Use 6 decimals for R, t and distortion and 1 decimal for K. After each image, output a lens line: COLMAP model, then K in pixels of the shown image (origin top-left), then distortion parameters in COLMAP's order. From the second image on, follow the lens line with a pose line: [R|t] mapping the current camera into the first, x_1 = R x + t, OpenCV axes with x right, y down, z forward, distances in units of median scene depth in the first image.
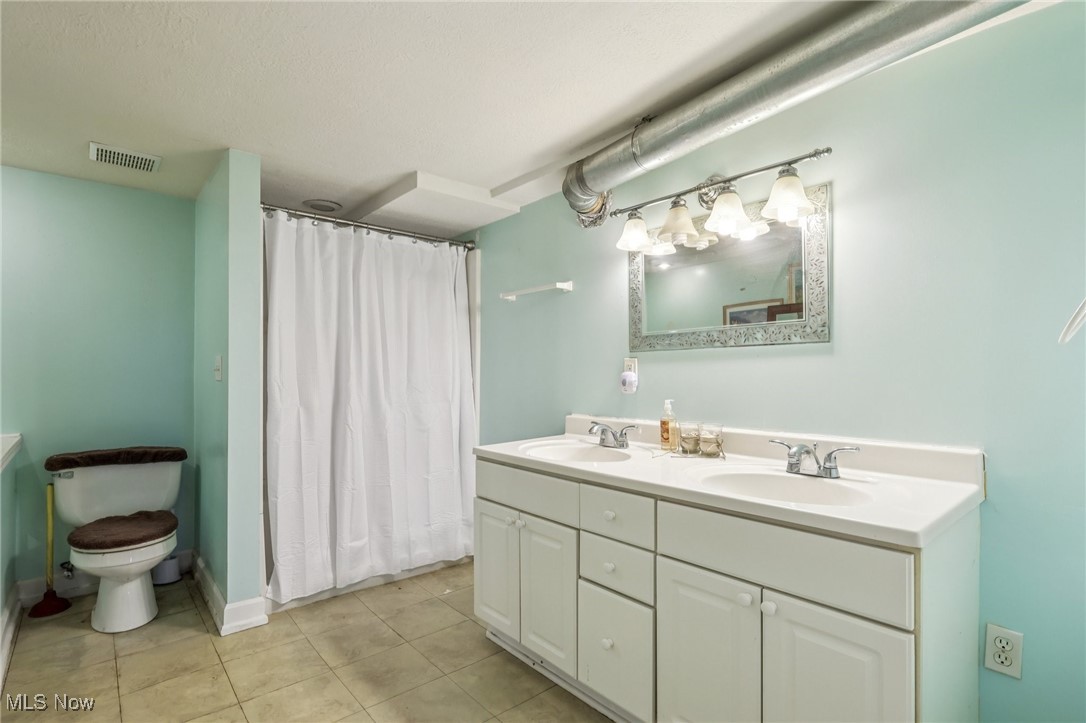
lens RADIAL K [[515.0, 0, 537.0], [0, 515.0, 369.2], [0, 0, 1]] dist [0.003392, 0.000417]
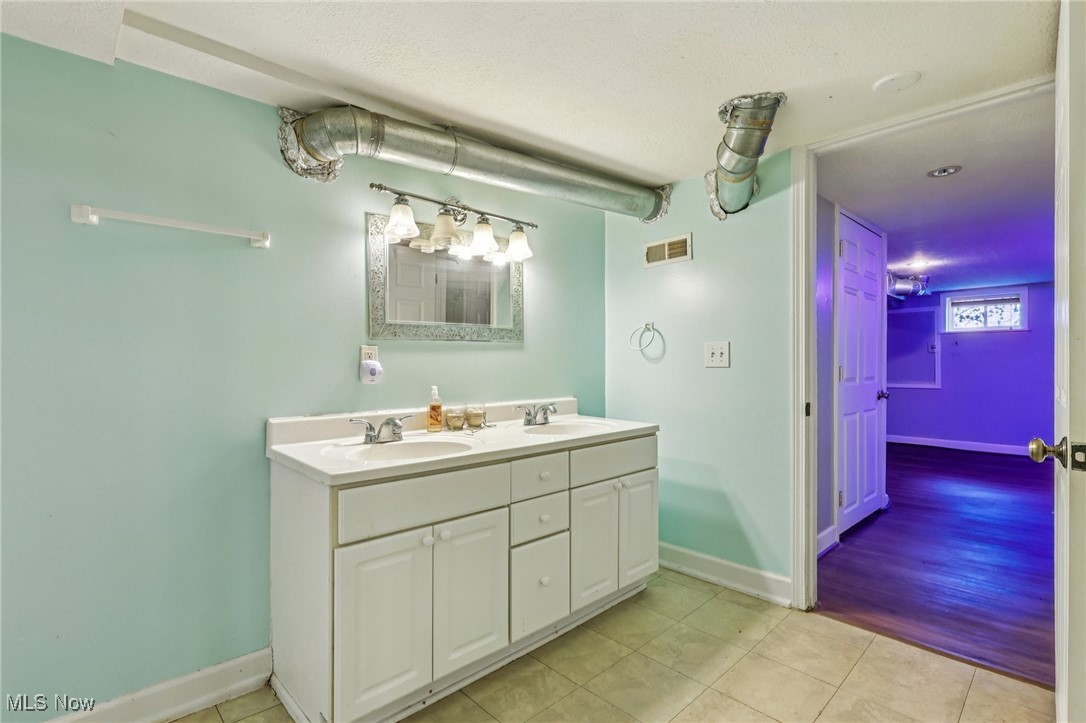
lens RADIAL K [[515.0, 0, 537.4], [0, 515.0, 361.0], [0, 0, 1]] dist [0.003392, 0.000417]
pose [[-0.032217, 0.004599, 0.999470, -0.886858], [-0.001212, 0.999988, -0.004641, 0.011626], [-0.999480, -0.001360, -0.032211, 0.861612]]
